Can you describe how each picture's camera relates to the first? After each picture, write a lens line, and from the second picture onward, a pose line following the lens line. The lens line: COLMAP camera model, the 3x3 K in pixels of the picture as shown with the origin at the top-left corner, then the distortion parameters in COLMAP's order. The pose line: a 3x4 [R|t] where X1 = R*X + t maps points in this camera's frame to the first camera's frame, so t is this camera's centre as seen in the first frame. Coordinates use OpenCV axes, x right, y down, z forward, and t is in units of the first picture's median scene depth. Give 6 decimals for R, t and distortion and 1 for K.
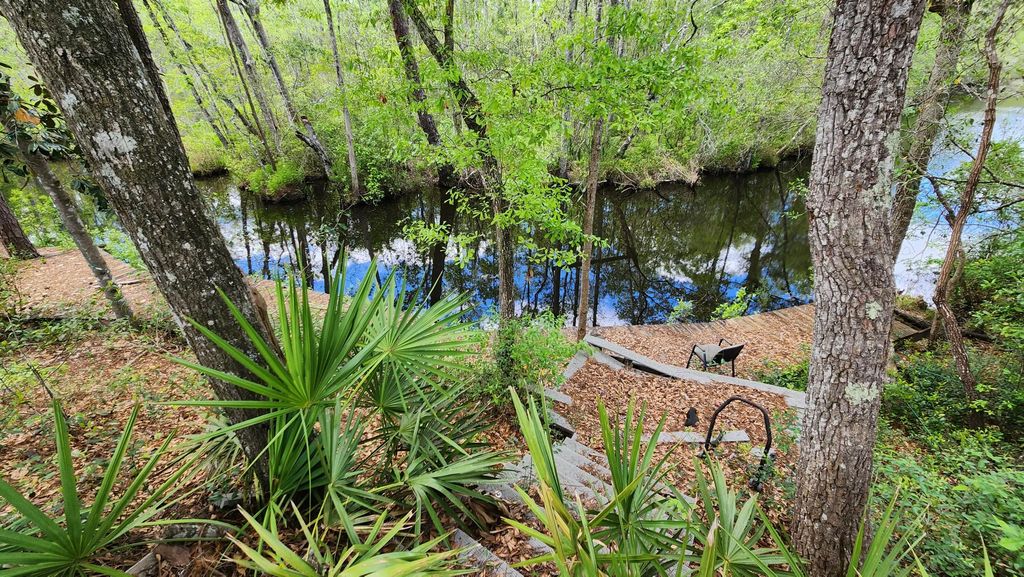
lens RADIAL K [[413.9, 0, 512.0], [0, 413.9, 288.5], [0, 0, 1]] dist [0.001394, 0.000249]
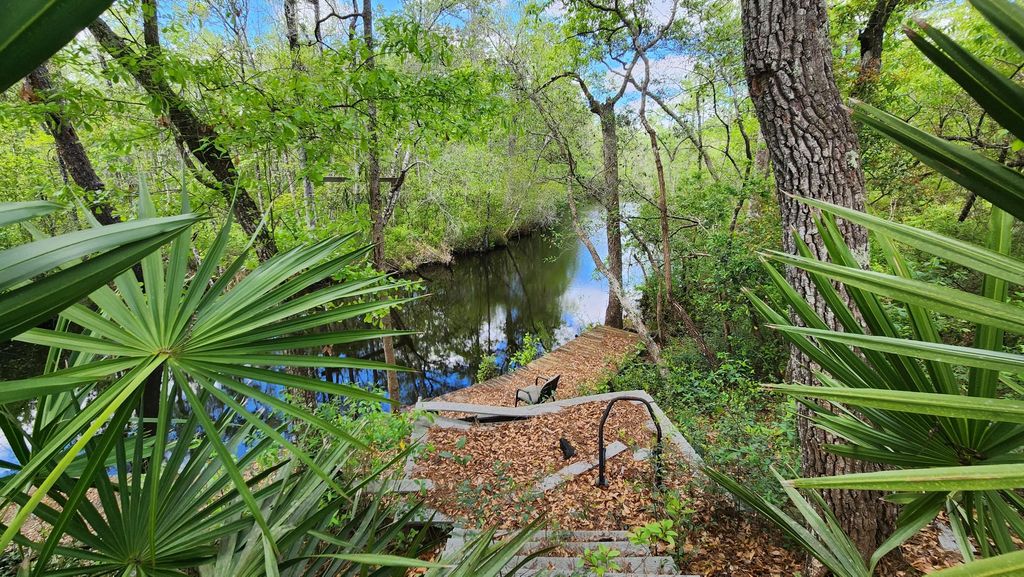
lens RADIAL K [[413.9, 0, 512.0], [0, 413.9, 288.5], [0, 0, 1]] dist [0.001394, 0.000249]
pose [[0.827619, -0.130078, 0.546010, -0.083711], [0.254089, 0.954220, -0.157810, 0.080600], [-0.500486, 0.269342, 0.822781, 0.202861]]
